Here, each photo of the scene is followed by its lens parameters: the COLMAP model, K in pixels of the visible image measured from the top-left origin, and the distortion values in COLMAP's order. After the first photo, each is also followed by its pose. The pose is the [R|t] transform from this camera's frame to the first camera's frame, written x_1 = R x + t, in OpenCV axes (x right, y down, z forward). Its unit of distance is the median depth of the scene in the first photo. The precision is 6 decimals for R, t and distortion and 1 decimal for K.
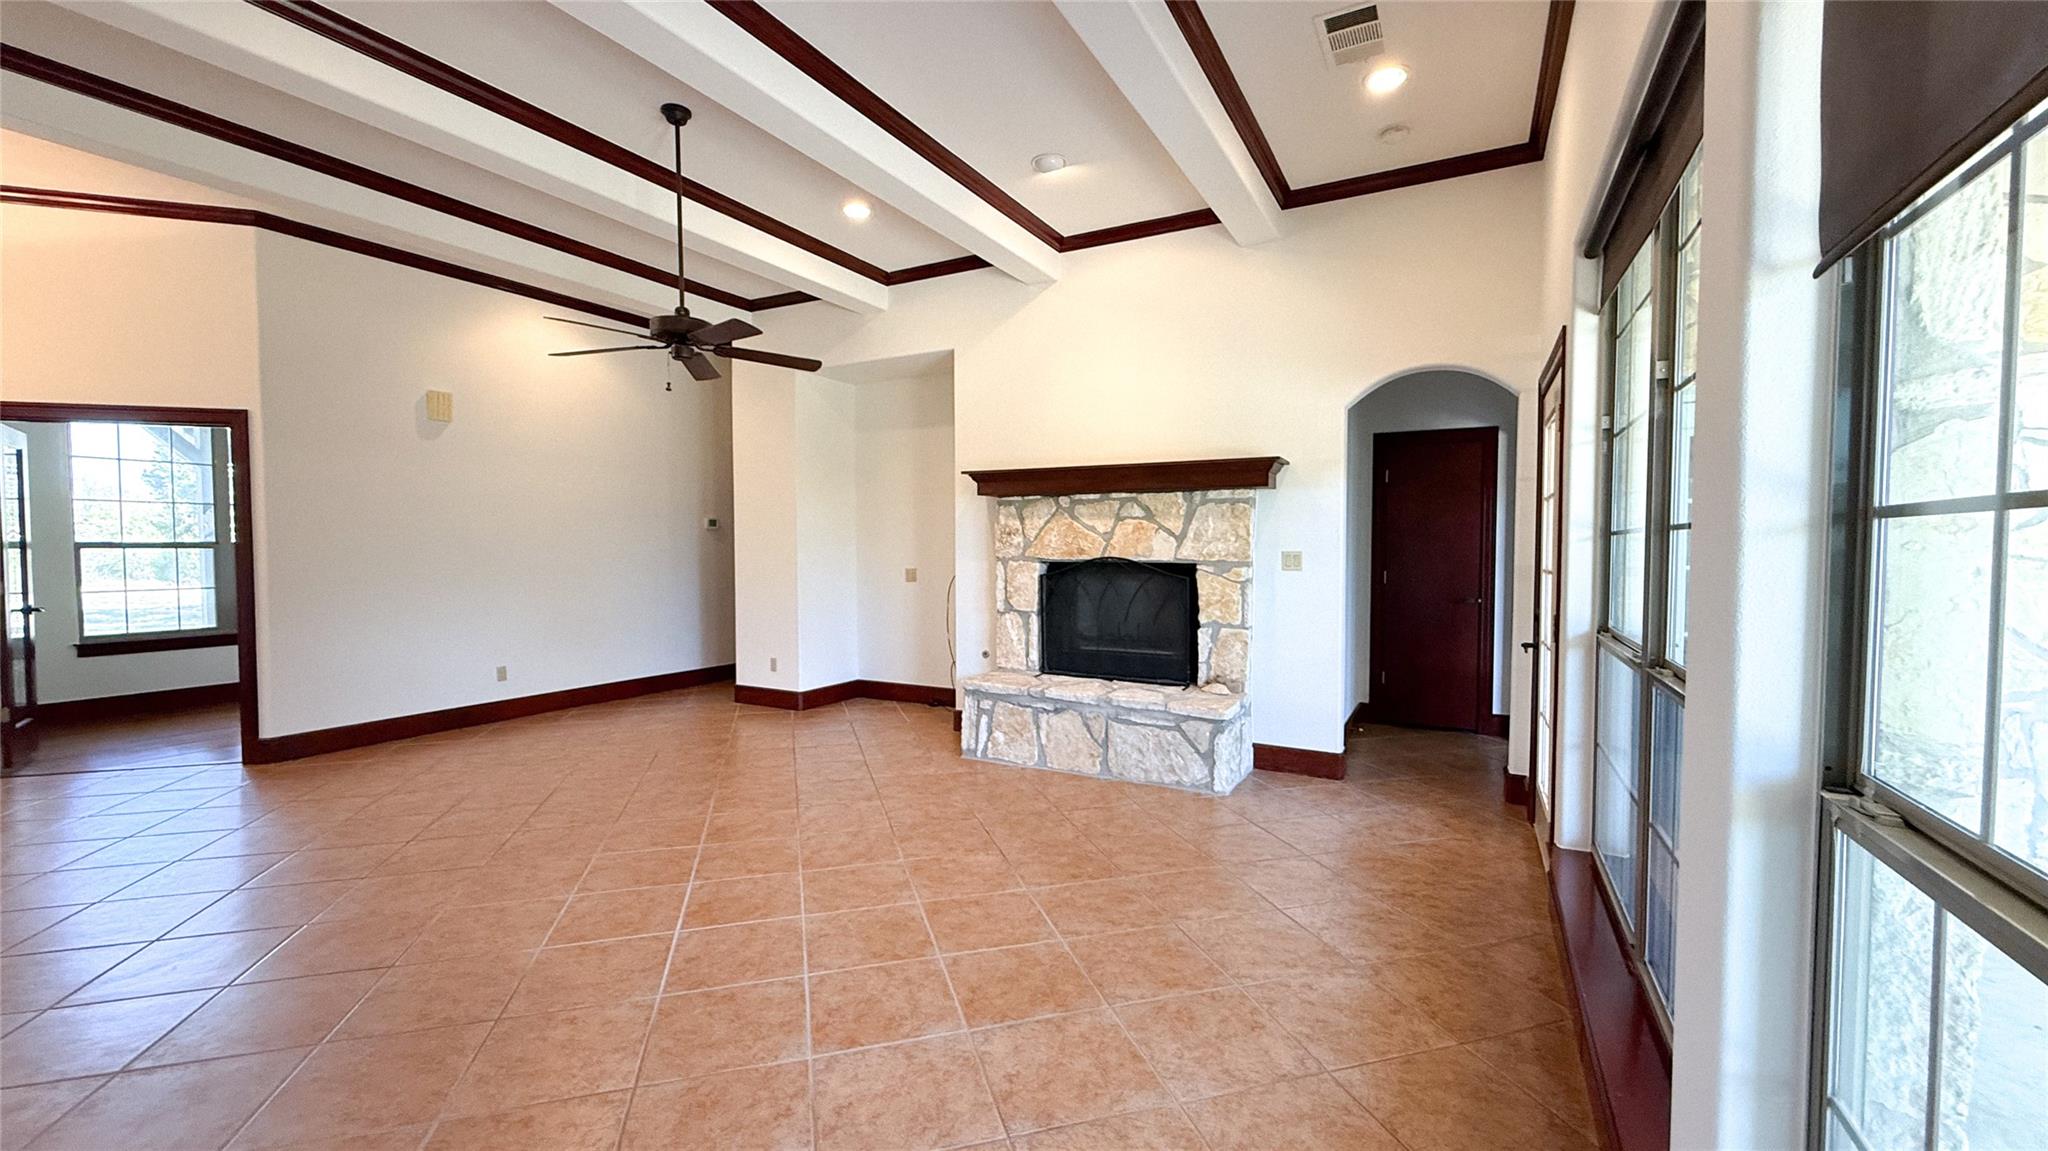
lens RADIAL K [[824.2, 0, 1024.0], [0, 824.2, 575.5], [0, 0, 1]] dist [0.008242, -0.000357]
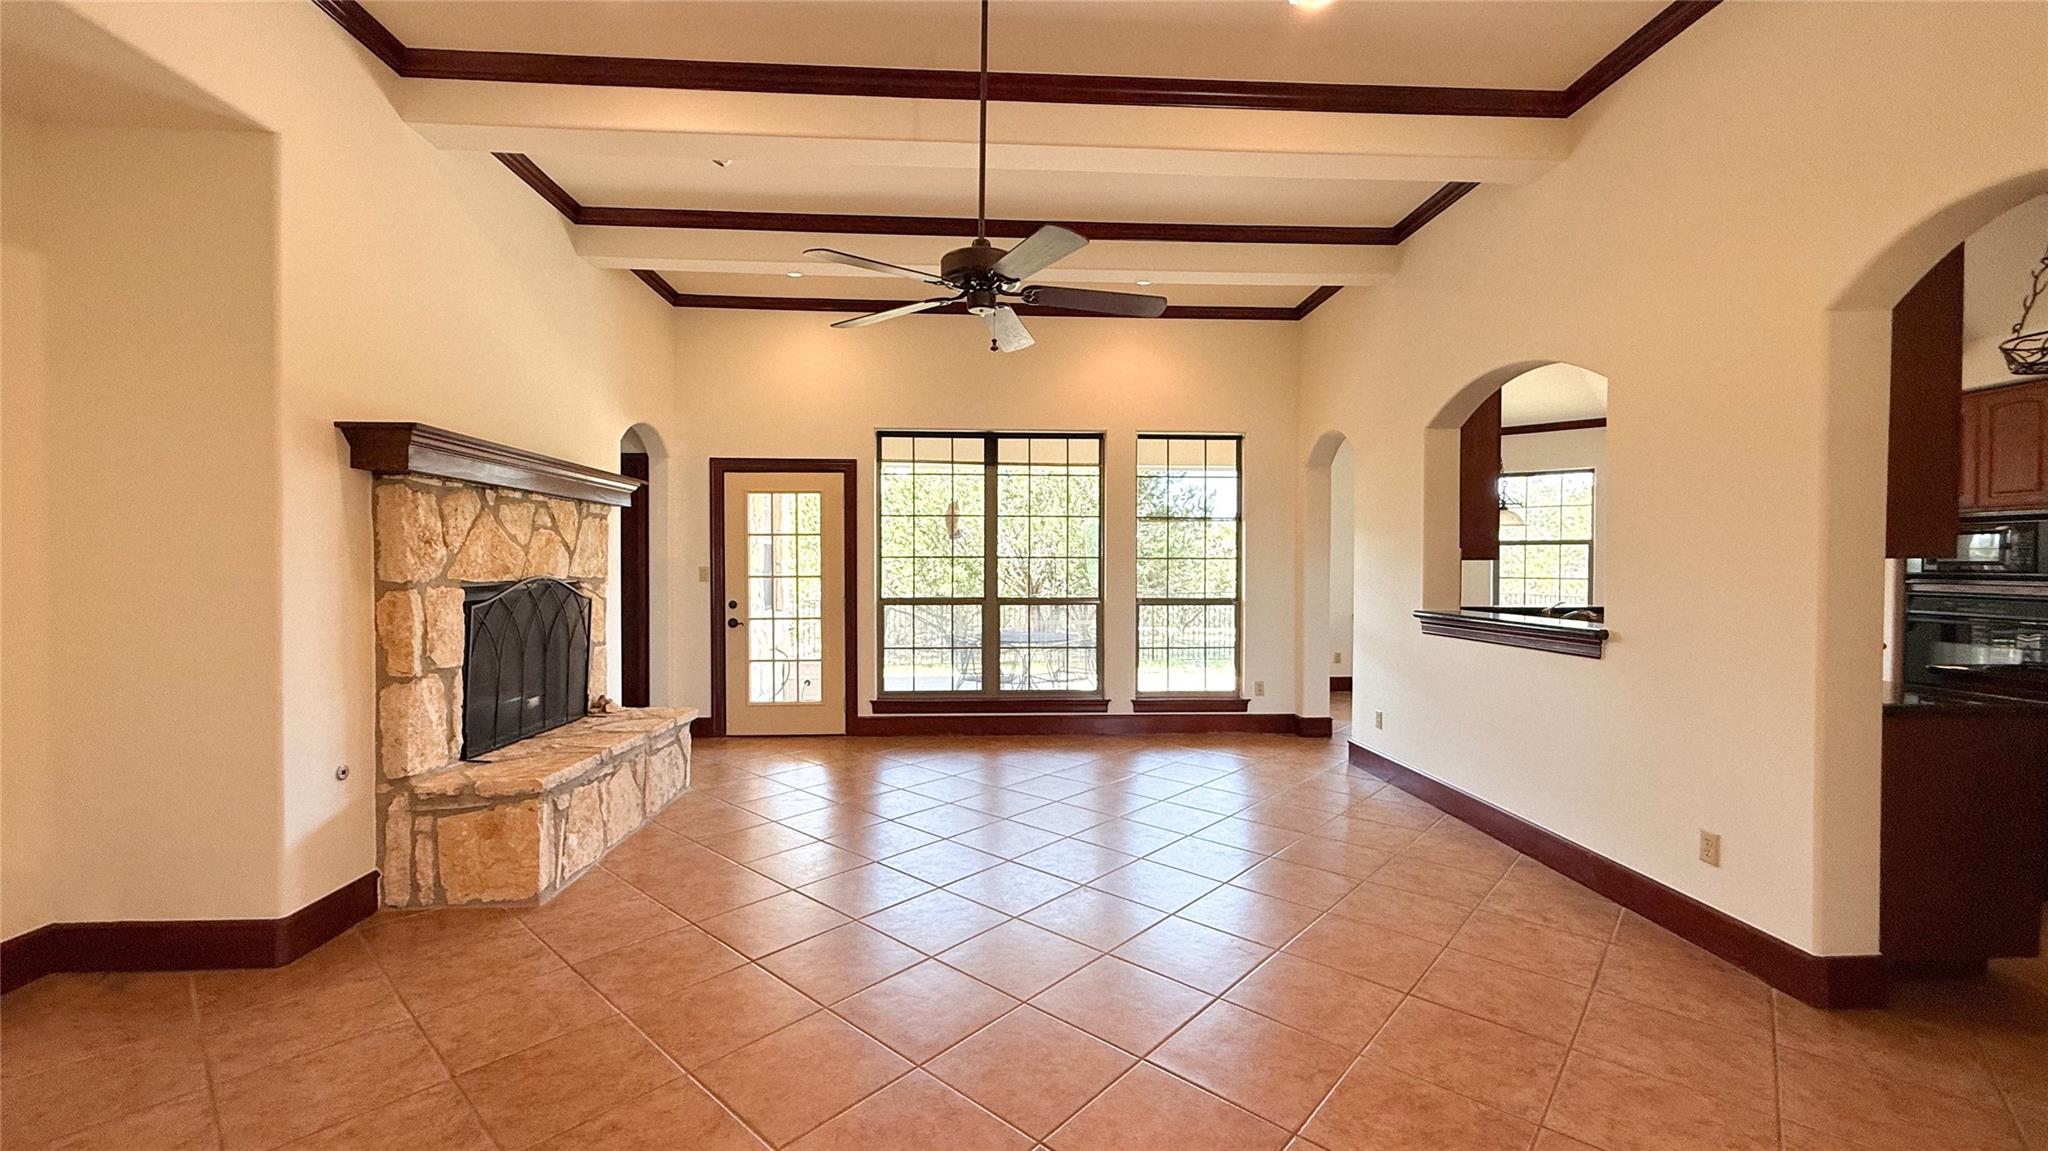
lens RADIAL K [[824.2, 0, 1024.0], [0, 824.2, 575.5], [0, 0, 1]] dist [0.008242, -0.000357]
pose [[-0.524538, -0.011116, 0.851314, -0.746701], [0.029648, 0.999070, 0.031313, -0.032340], [-0.850870, 0.041665, -0.523721, 0.955262]]
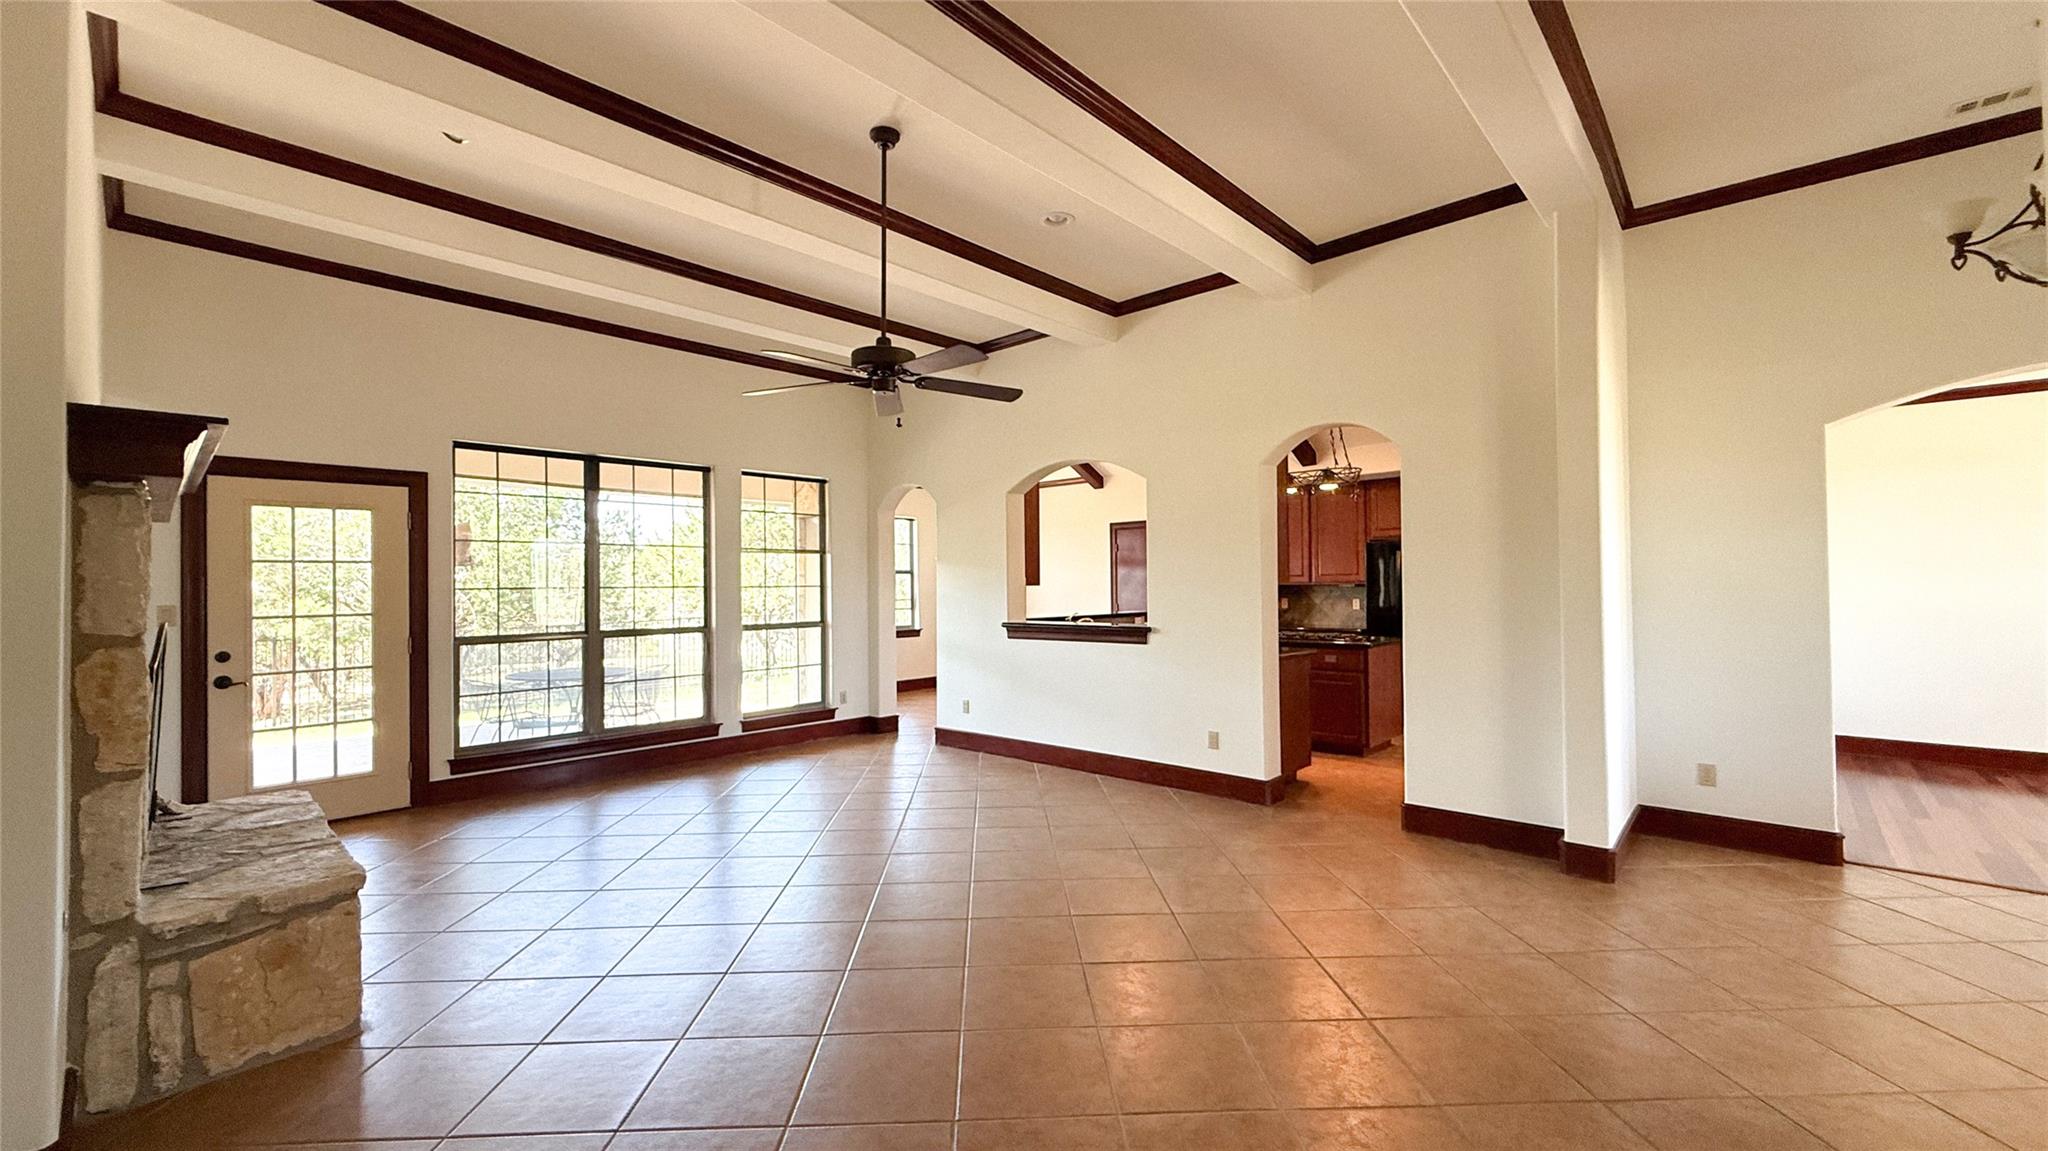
lens RADIAL K [[824.2, 0, 1024.0], [0, 824.2, 575.5], [0, 0, 1]] dist [0.008242, -0.000357]
pose [[-0.969721, 0.016578, 0.243652, -0.555294], [0.022678, 0.999495, 0.022249, -0.050310], [-0.243160, 0.027101, -0.969607, 1.302299]]
